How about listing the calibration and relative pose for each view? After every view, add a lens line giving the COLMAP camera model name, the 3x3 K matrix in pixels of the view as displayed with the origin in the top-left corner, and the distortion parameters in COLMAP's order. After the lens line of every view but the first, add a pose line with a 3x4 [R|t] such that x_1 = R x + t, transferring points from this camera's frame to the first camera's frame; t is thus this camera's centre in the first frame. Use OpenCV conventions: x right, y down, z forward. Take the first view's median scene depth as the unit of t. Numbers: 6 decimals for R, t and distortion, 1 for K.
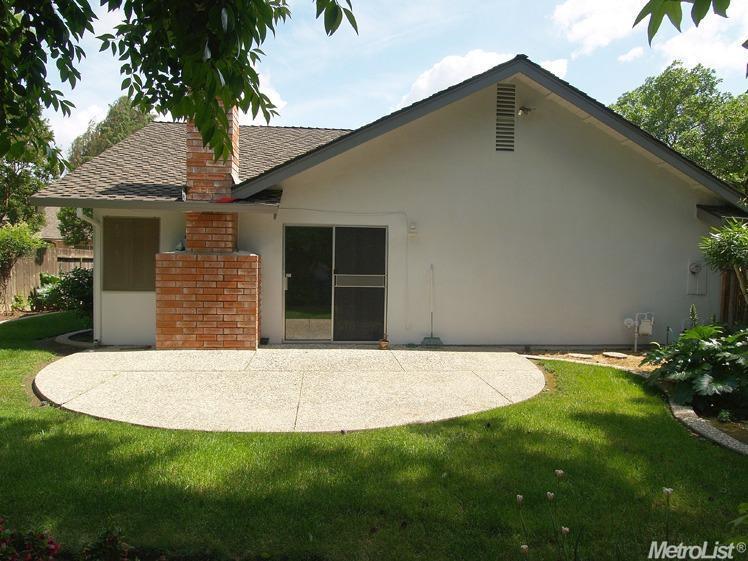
lens RADIAL K [[474.0, 0, 367.3], [0, 474.0, 280.0], [0, 0, 1]] dist [-0.026954, 0.003661]
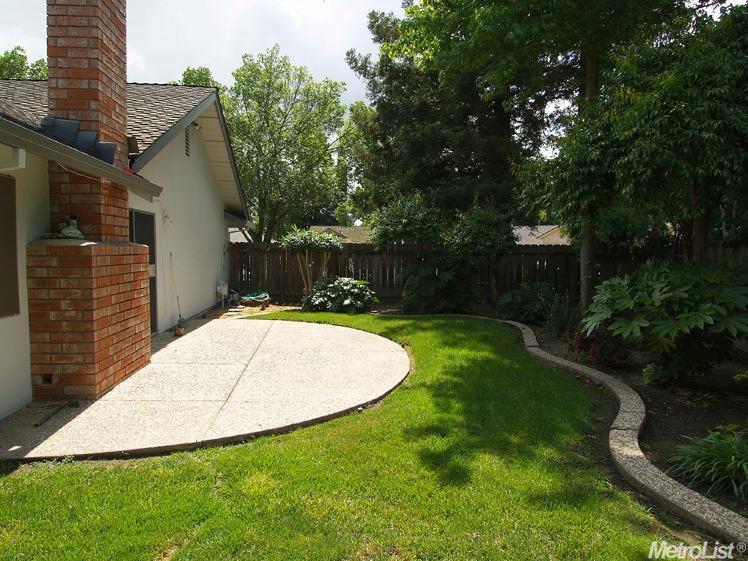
lens RADIAL K [[474.0, 0, 367.3], [0, 474.0, 280.0], [0, 0, 1]] dist [-0.026954, 0.003661]
pose [[0.003676, -0.078369, 0.996918, -1.035190], [0.024473, 0.996633, 0.078257, -0.047953], [-0.999694, 0.024110, 0.005582, 0.621986]]
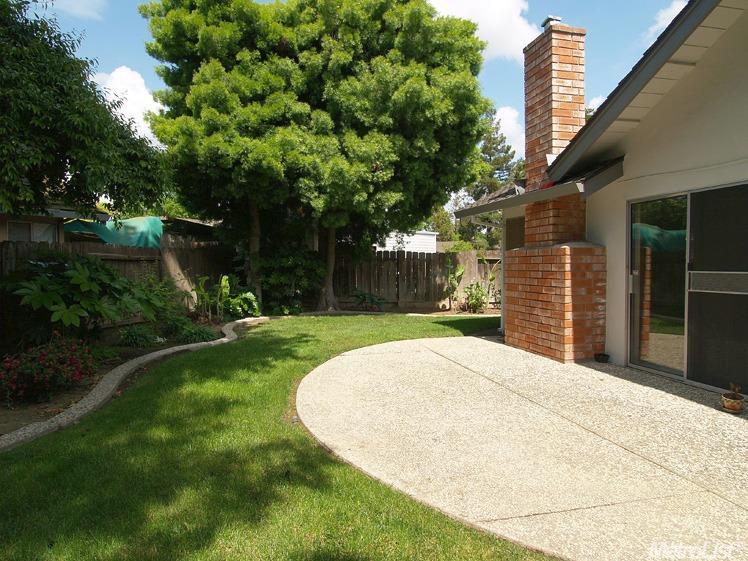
lens RADIAL K [[474.0, 0, 367.3], [0, 474.0, 280.0], [0, 0, 1]] dist [-0.026954, 0.003661]
pose [[0.111133, 0.013195, -0.993718, 0.533754], [-0.028230, 0.999550, 0.010115, 0.005787], [0.993404, 0.026929, 0.111456, 0.571411]]
